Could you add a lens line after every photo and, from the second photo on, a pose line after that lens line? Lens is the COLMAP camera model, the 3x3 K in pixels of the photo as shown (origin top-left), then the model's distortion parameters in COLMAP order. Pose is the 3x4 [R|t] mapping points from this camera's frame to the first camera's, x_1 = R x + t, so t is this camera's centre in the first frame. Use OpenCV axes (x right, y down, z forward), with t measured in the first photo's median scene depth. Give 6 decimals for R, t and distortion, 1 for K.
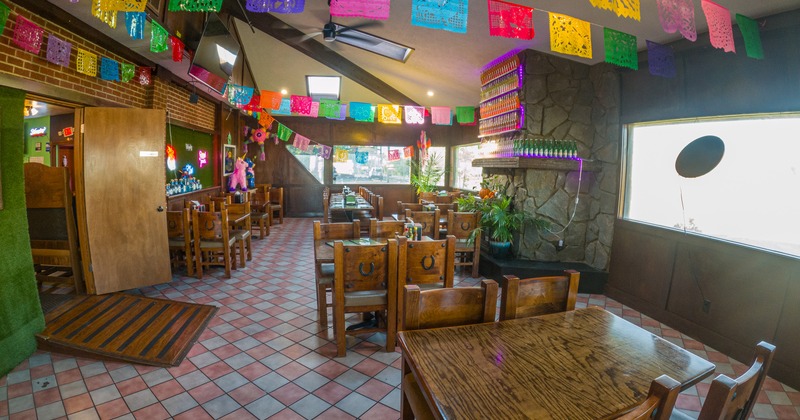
lens RADIAL K [[362.3, 0, 400.0], [0, 362.3, 210.0], [0, 0, 1]] dist [-0.211632, 0.038066]
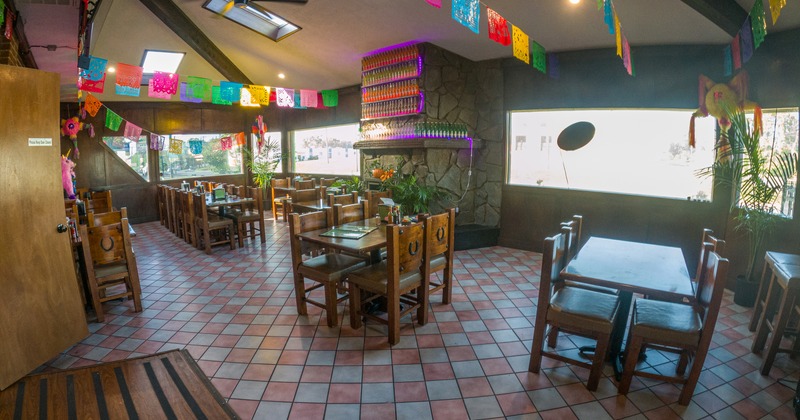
lens RADIAL K [[362.3, 0, 400.0], [0, 362.3, 210.0], [0, 0, 1]] dist [-0.211632, 0.038066]
pose [[0.794508, -0.120763, 0.595124, -0.423723], [0.095407, 0.992679, 0.074064, -0.014104], [-0.599712, -0.002065, 0.800213, 0.120808]]
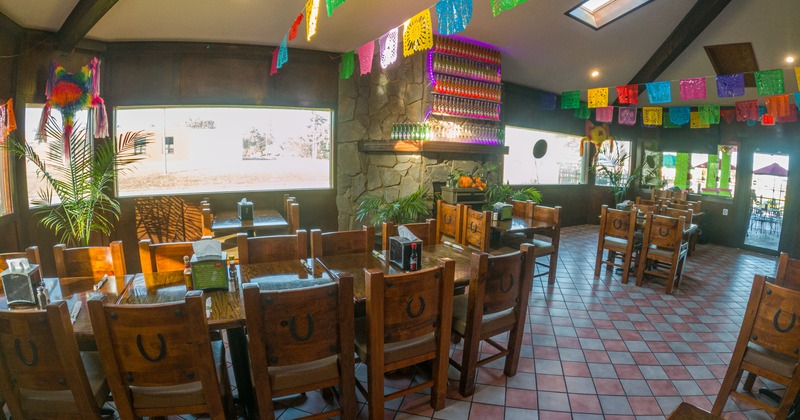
lens RADIAL K [[362.3, 0, 400.0], [0, 362.3, 210.0], [0, 0, 1]] dist [-0.211632, 0.038066]
pose [[-0.319424, -0.169093, 0.932403, -0.664635], [0.080172, 0.975600, 0.204393, -0.205648], [-0.944214, 0.140041, -0.298073, 1.674574]]
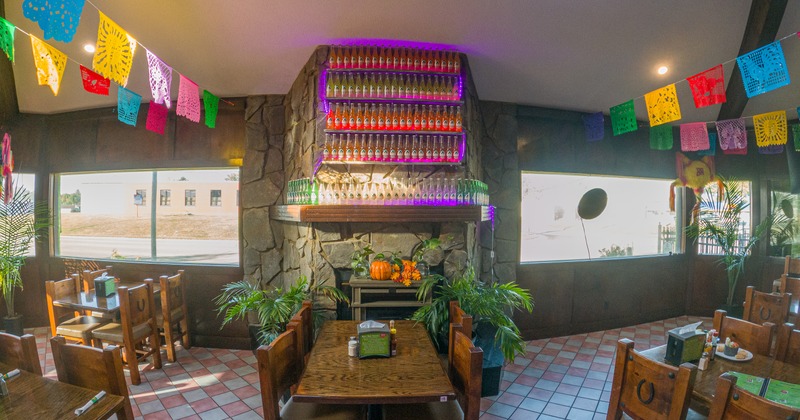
lens RADIAL K [[362.3, 0, 400.0], [0, 362.3, 210.0], [0, 0, 1]] dist [-0.211632, 0.038066]
pose [[0.063071, -0.022261, 0.997761, -0.358547], [0.117220, 0.992996, 0.014745, -0.165630], [-0.991101, 0.116028, 0.065239, 1.078336]]
